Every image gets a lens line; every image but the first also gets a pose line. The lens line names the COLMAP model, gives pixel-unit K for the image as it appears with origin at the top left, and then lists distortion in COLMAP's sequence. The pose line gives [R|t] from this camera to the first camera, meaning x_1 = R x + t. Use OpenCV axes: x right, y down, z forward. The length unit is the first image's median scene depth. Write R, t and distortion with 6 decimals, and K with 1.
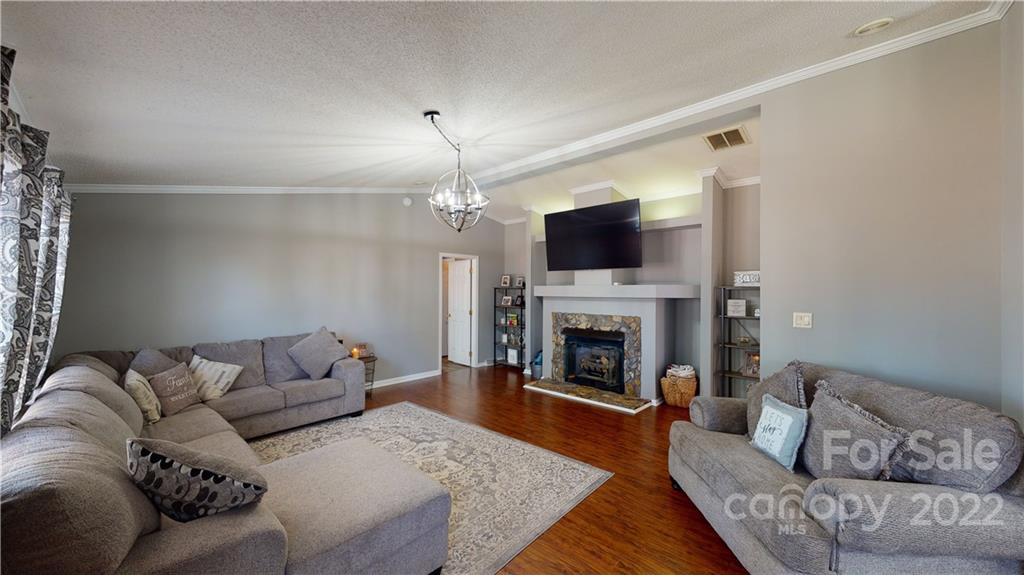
lens RADIAL K [[374.2, 0, 513.0], [0, 374.2, 289.0], [0, 0, 1]] dist [-0.003733, 0.000852]
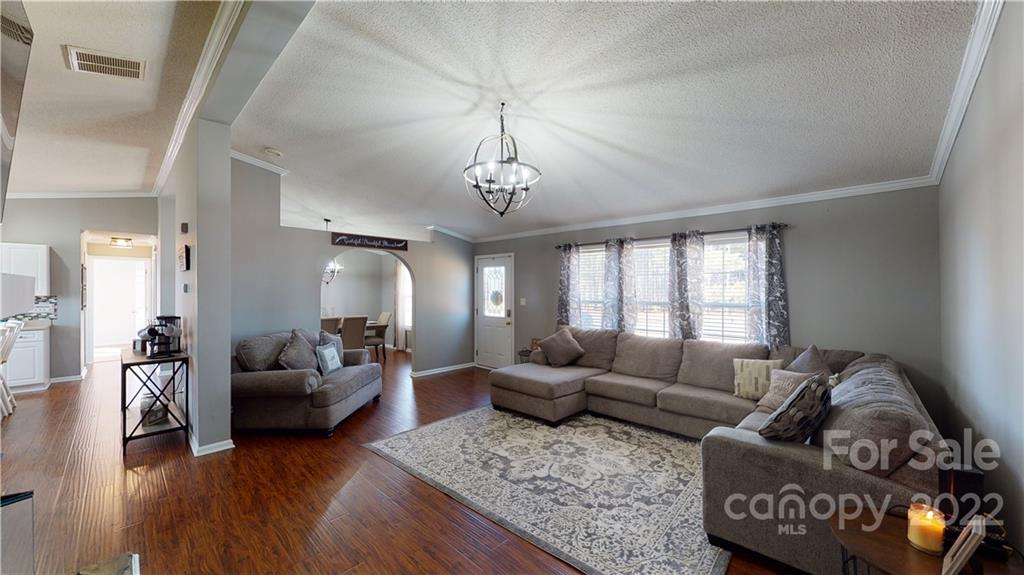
lens RADIAL K [[374.2, 0, 513.0], [0, 374.2, 289.0], [0, 0, 1]] dist [-0.003733, 0.000852]
pose [[-0.999978, -0.004638, 0.004798, -0.187441], [-0.004656, 0.999982, -0.003735, 0.003967], [-0.004780, -0.003758, -0.999982, 1.952508]]
